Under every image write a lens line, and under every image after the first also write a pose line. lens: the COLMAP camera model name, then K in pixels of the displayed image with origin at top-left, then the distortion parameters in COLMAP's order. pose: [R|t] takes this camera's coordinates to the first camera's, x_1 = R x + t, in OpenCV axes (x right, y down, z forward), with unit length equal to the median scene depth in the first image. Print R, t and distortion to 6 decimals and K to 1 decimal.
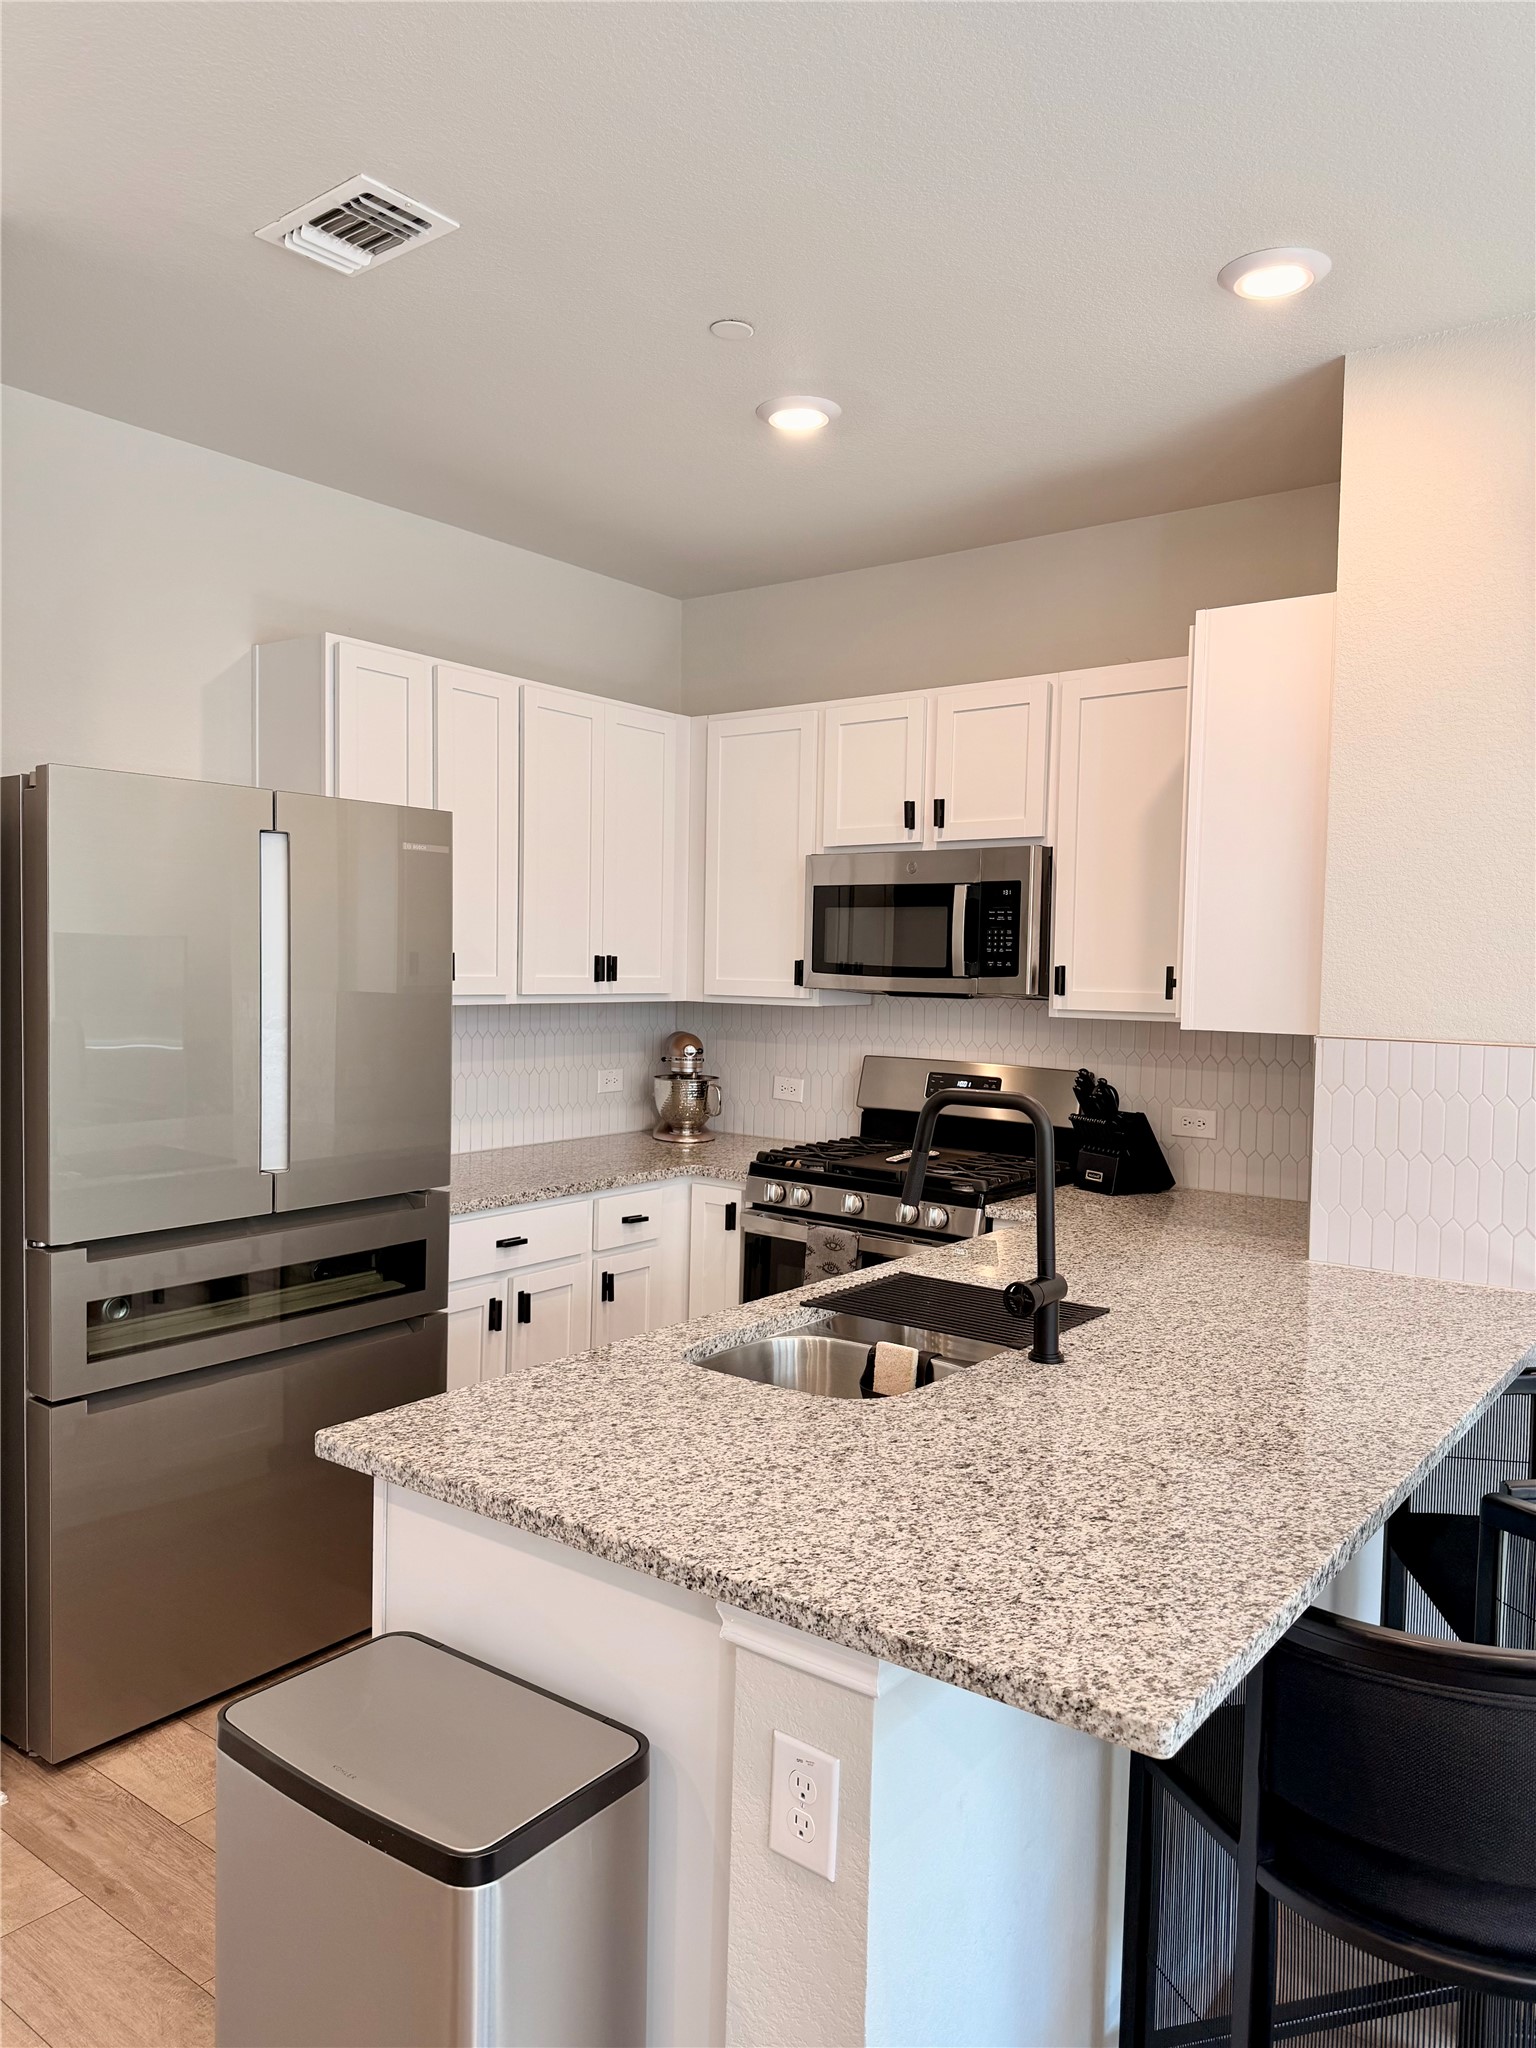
lens RADIAL K [[1434.9, 0, 768.7], [0, 1434.9, 1038.1], [0, 0, 1]] dist [0.005338, 0.000764]
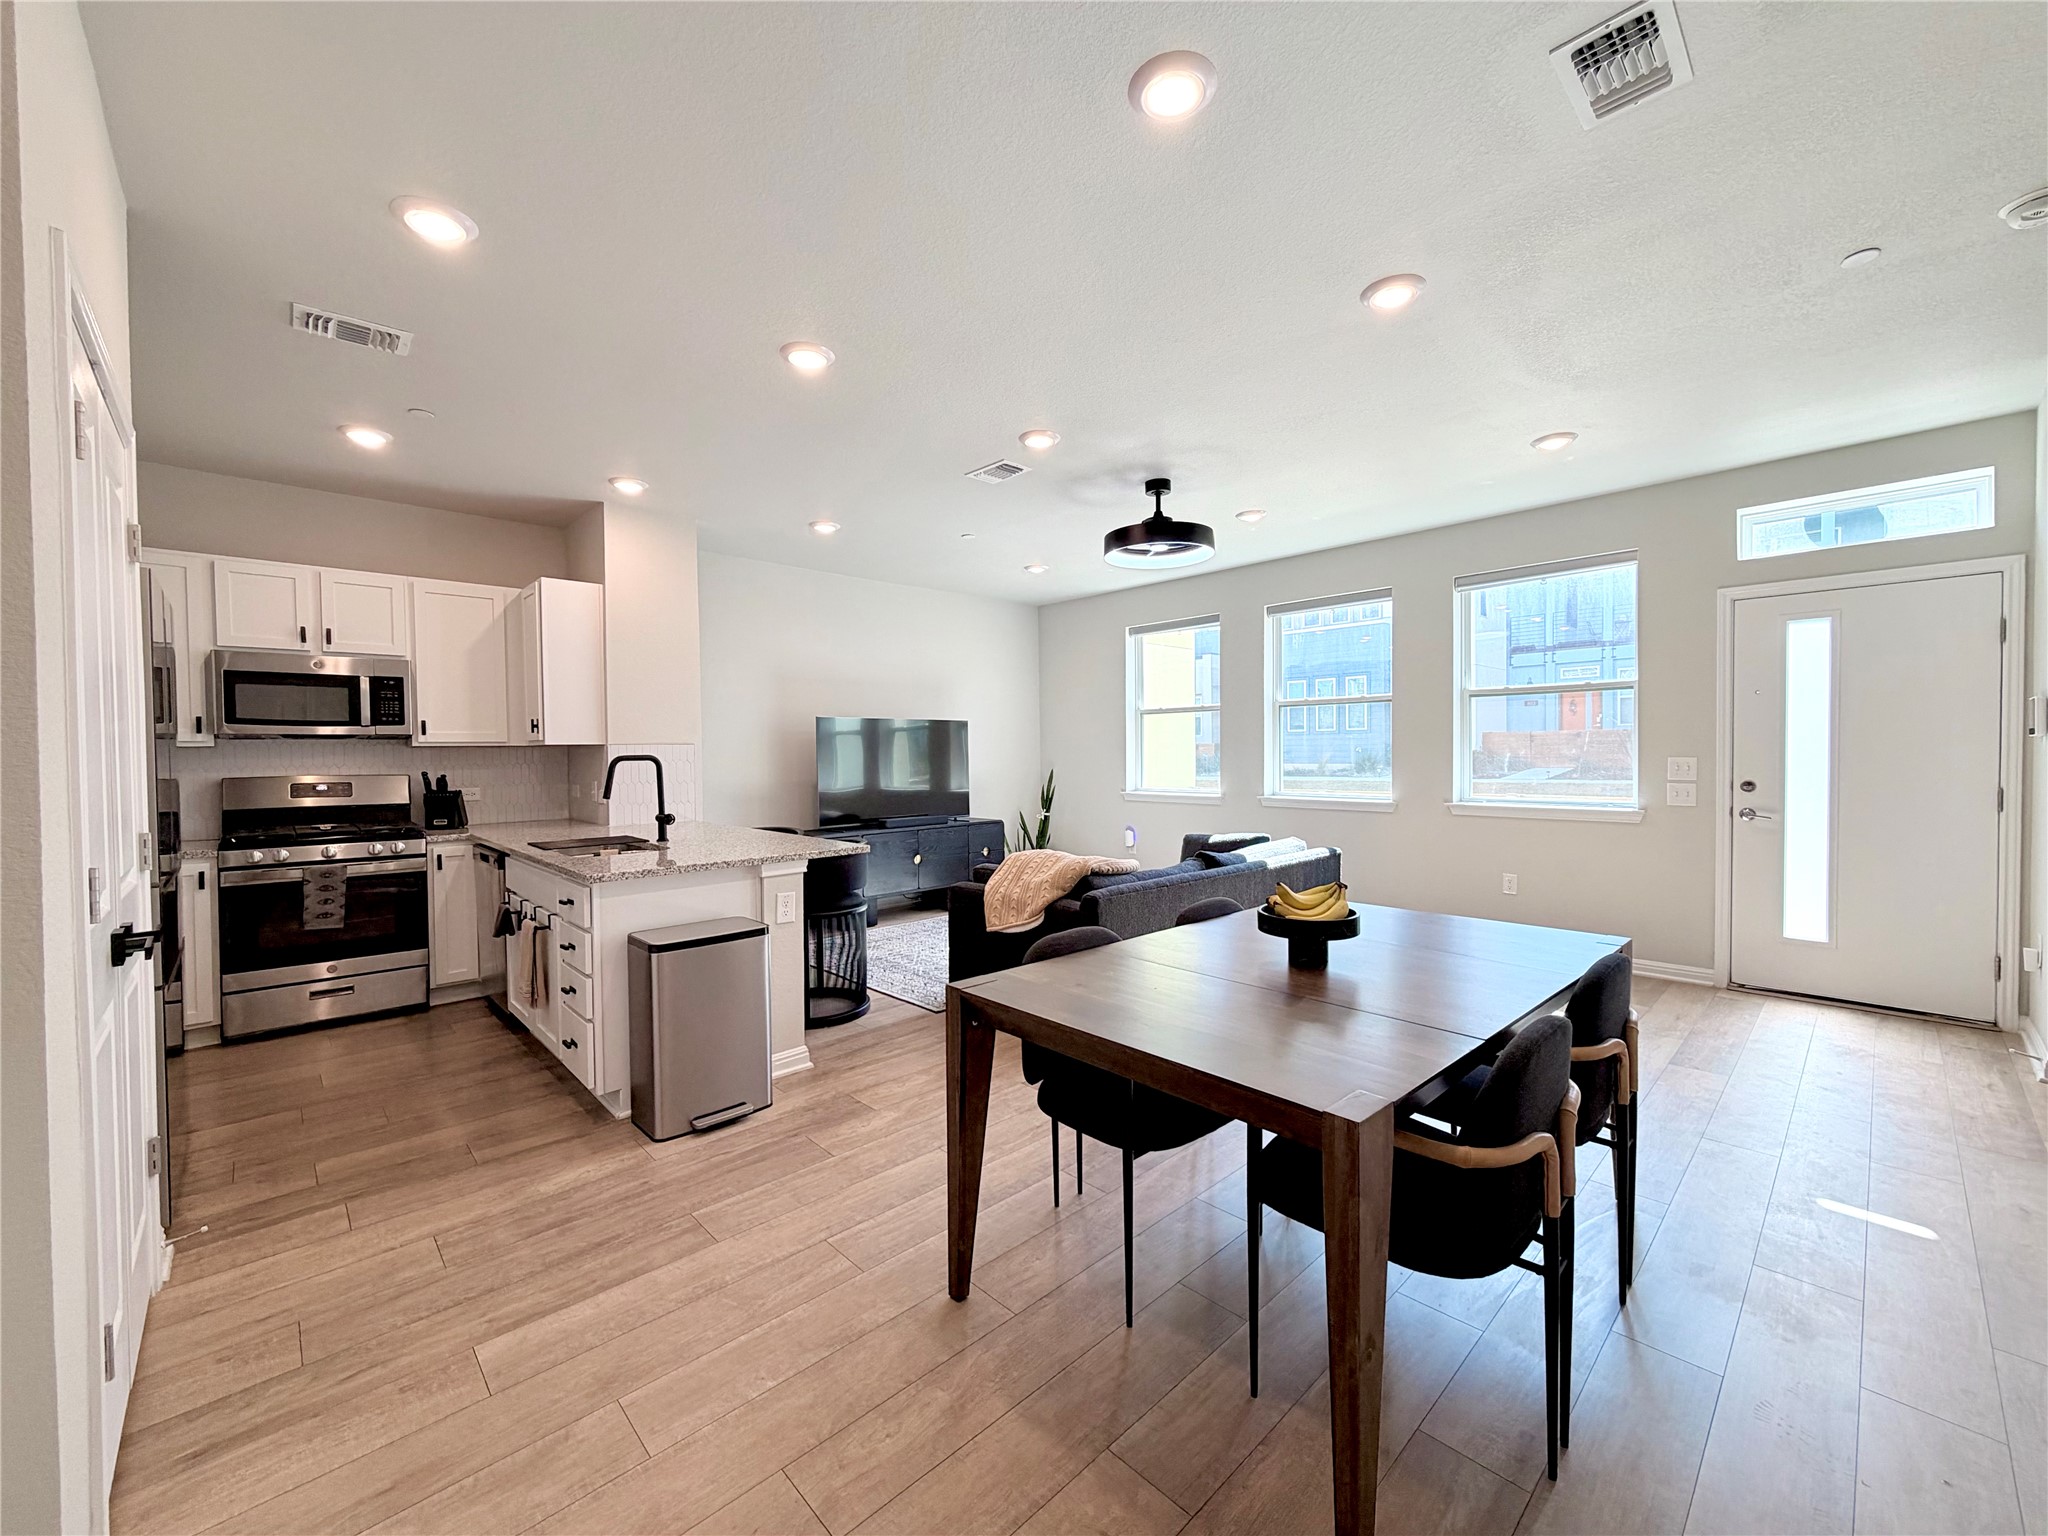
lens RADIAL K [[812.3, 0, 1027.8], [0, 812.3, 763.6], [0, 0, 1]] dist [0.003848, 0.001053]
pose [[0.157989, -0.043598, 0.986478, -0.799090], [0.056768, 0.997774, 0.035006, 0.019357], [-0.985808, 0.050470, 0.160112, -0.032727]]
